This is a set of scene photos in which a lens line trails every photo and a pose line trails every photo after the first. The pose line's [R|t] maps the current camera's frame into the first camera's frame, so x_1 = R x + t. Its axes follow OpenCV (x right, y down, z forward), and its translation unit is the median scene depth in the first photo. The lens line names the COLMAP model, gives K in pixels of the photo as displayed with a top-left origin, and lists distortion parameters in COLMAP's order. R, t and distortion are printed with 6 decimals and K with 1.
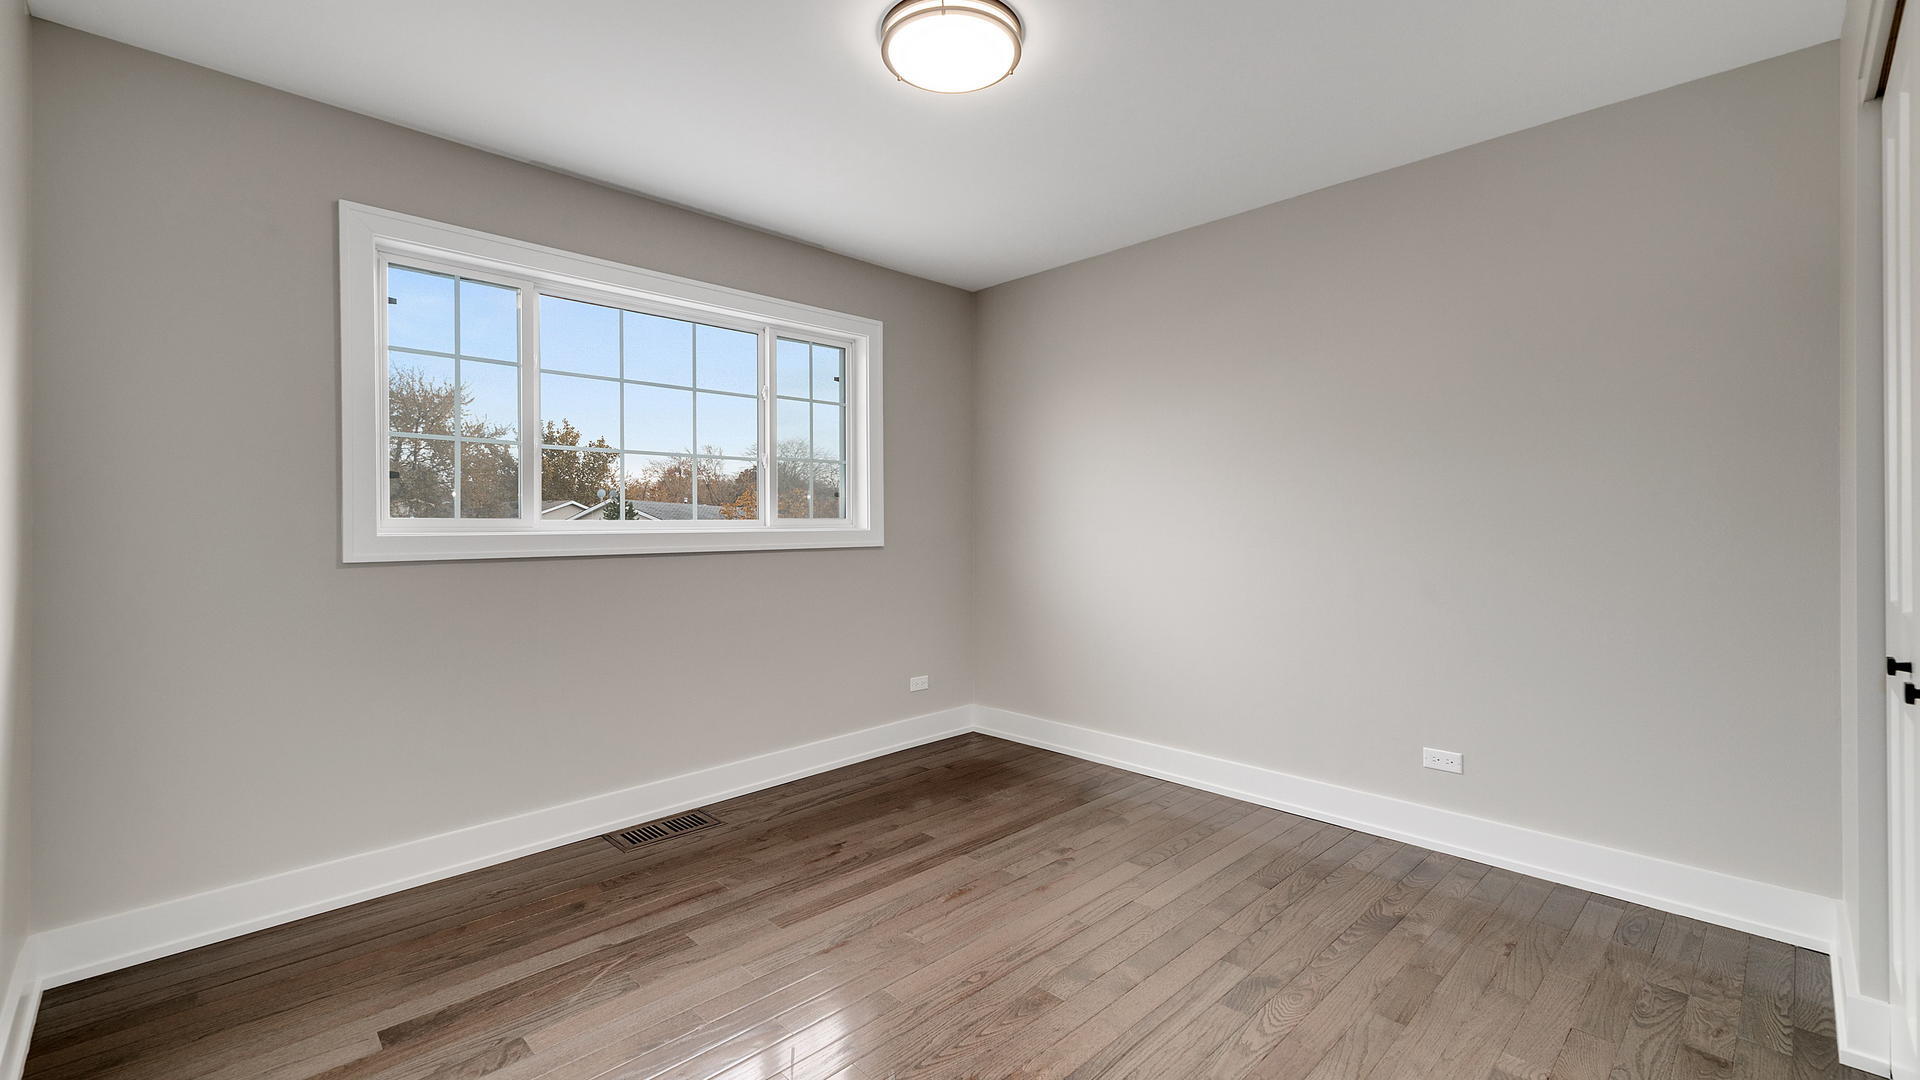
lens RADIAL K [[767.8, 0, 943.1], [0, 767.8, 538.7], [0, 0, 1]] dist [0.015638, 0.000093]
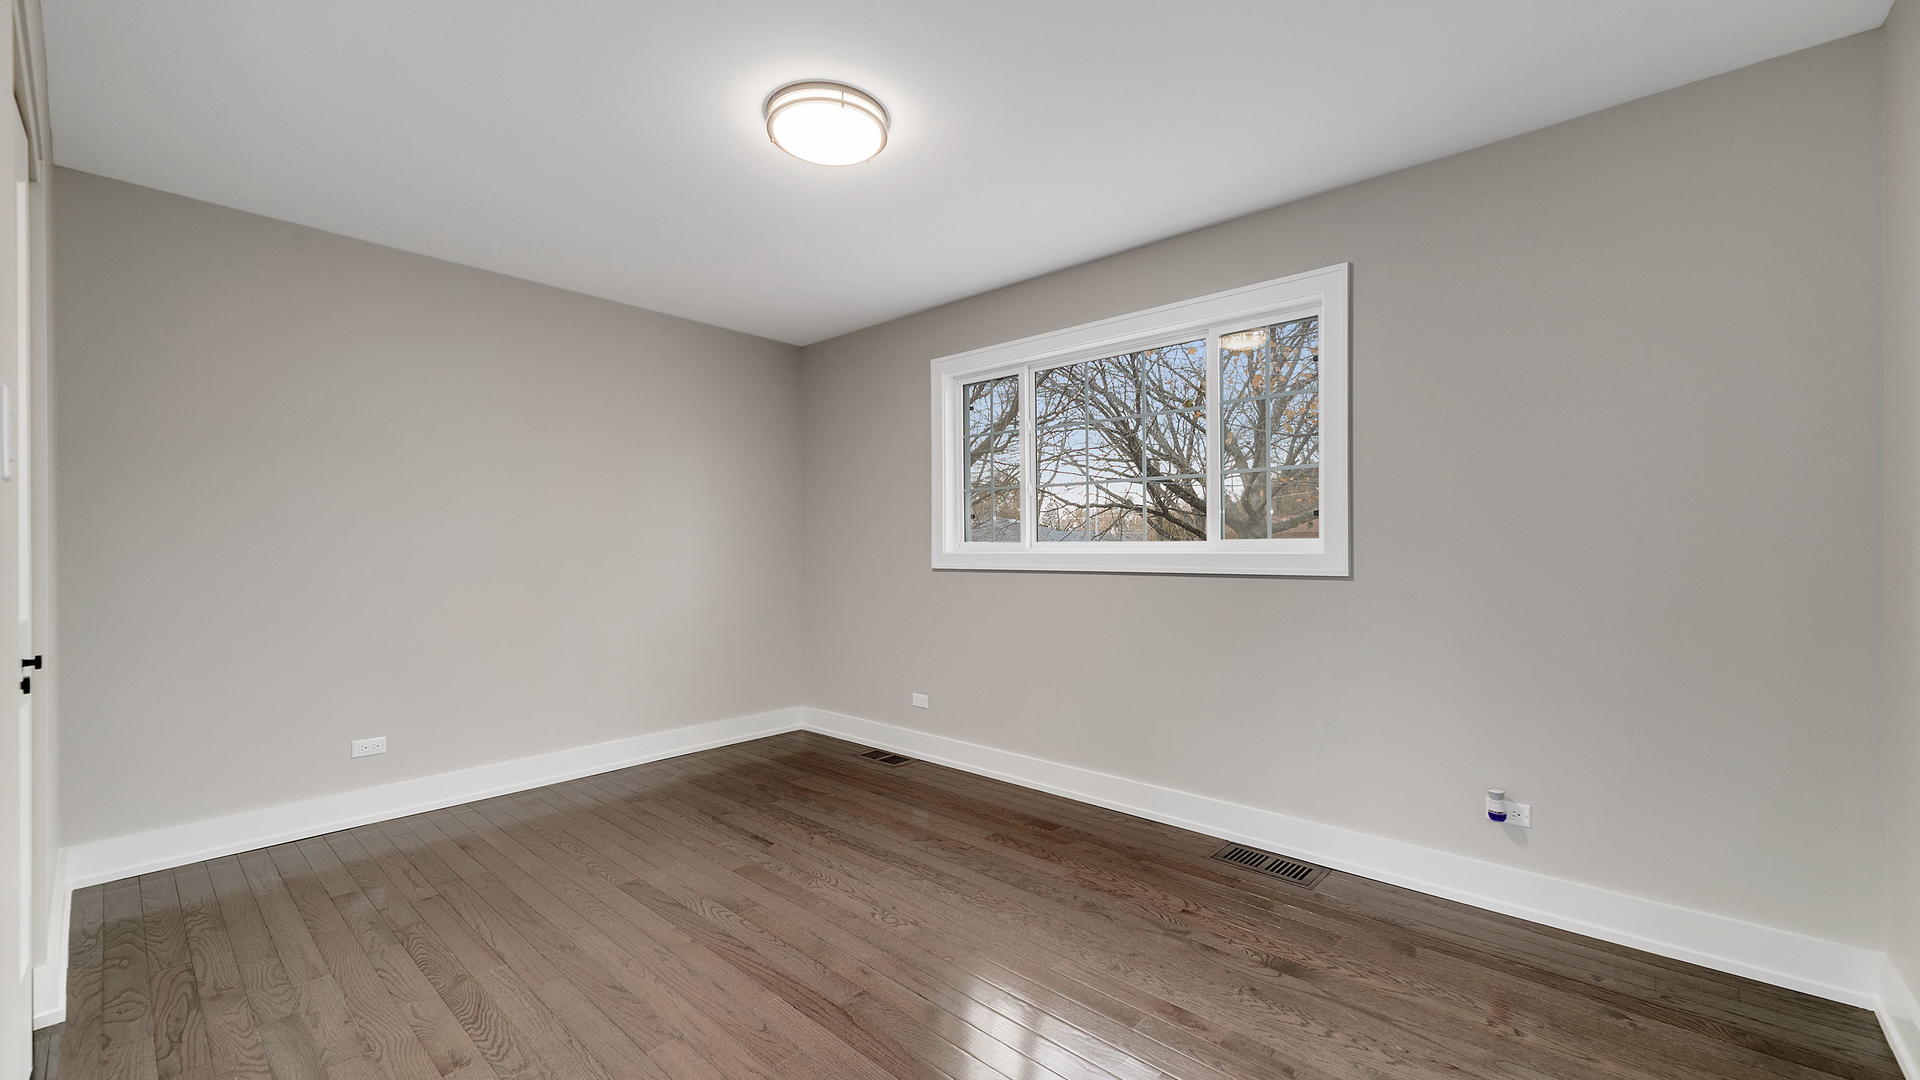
lens RADIAL K [[767.8, 0, 943.1], [0, 767.8, 538.7], [0, 0, 1]] dist [0.015638, 0.000093]
pose [[0.021886, -0.009166, -0.999718, 0.882834], [-0.004947, 0.999945, -0.009276, -0.019667], [0.999748, 0.005148, 0.021840, 0.871816]]
